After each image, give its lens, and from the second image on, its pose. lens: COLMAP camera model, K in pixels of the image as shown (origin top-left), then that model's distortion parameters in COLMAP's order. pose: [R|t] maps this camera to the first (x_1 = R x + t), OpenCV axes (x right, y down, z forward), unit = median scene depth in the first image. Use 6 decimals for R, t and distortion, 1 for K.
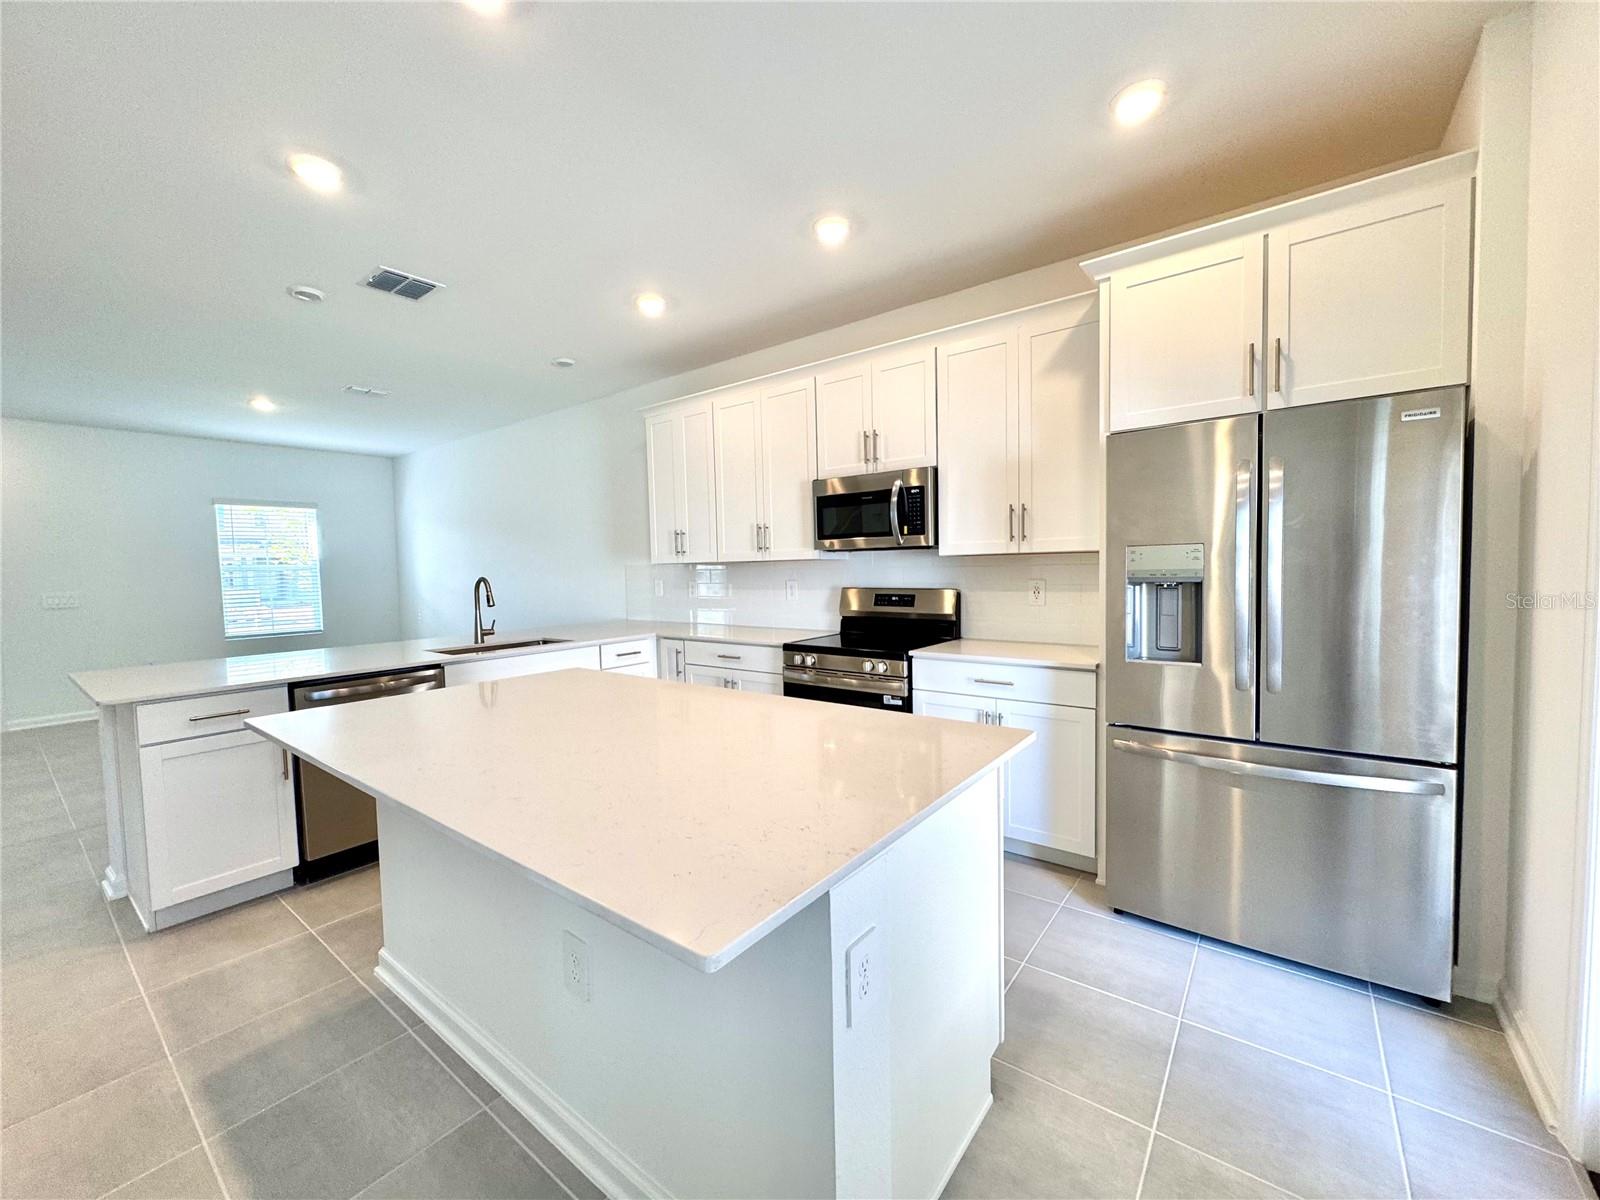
lens RADIAL K [[645.9, 0, 803.7], [0, 645.9, 610.0], [0, 0, 1]] dist [0.001049, -0.000456]
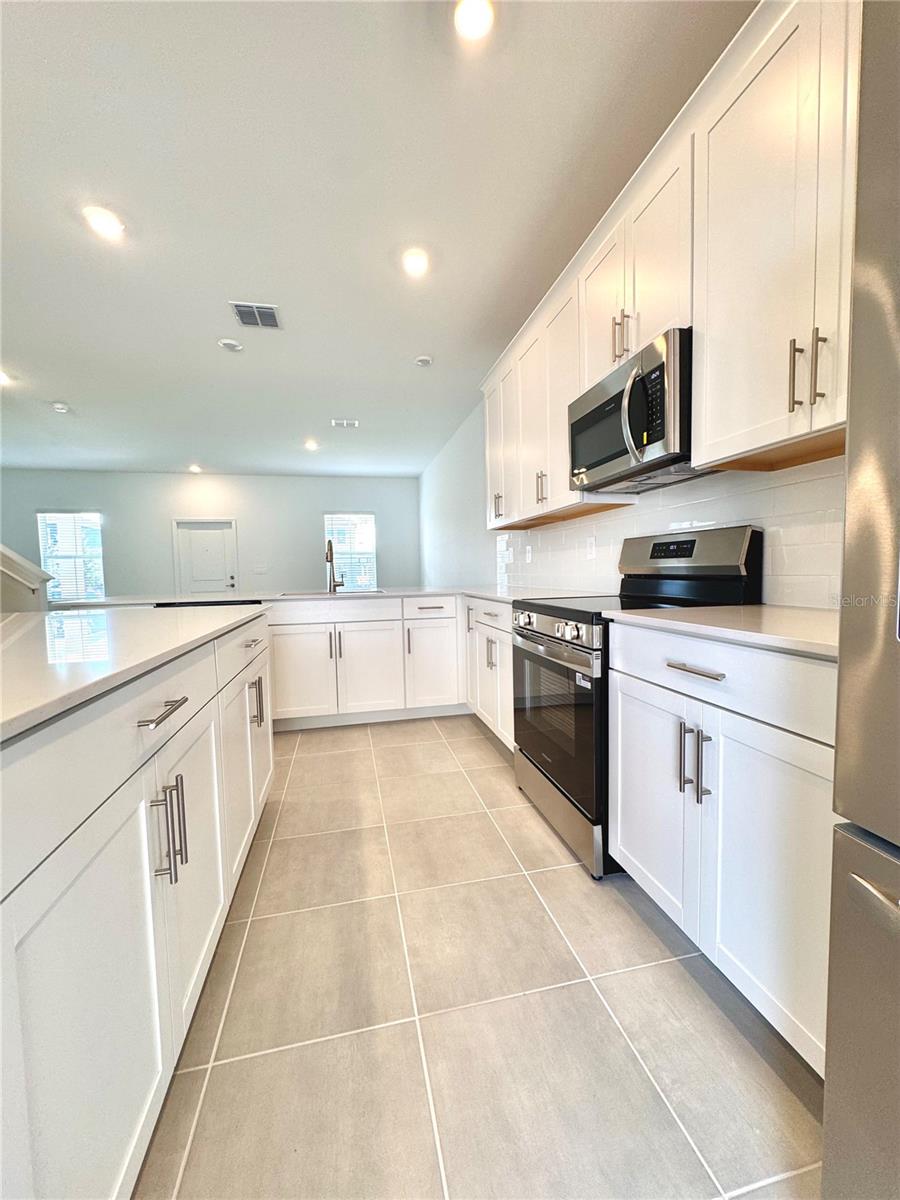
lens RADIAL K [[484.5, 0, 443.8], [0, 484.5, 603.7], [0, 0, 1]] dist [0.001049, -0.000456]
pose [[0.770877, 0.046963, -0.635251, 0.301043], [-0.035559, 0.998896, 0.030695, 0.039274], [0.635991, -0.001073, 0.771696, 0.429545]]
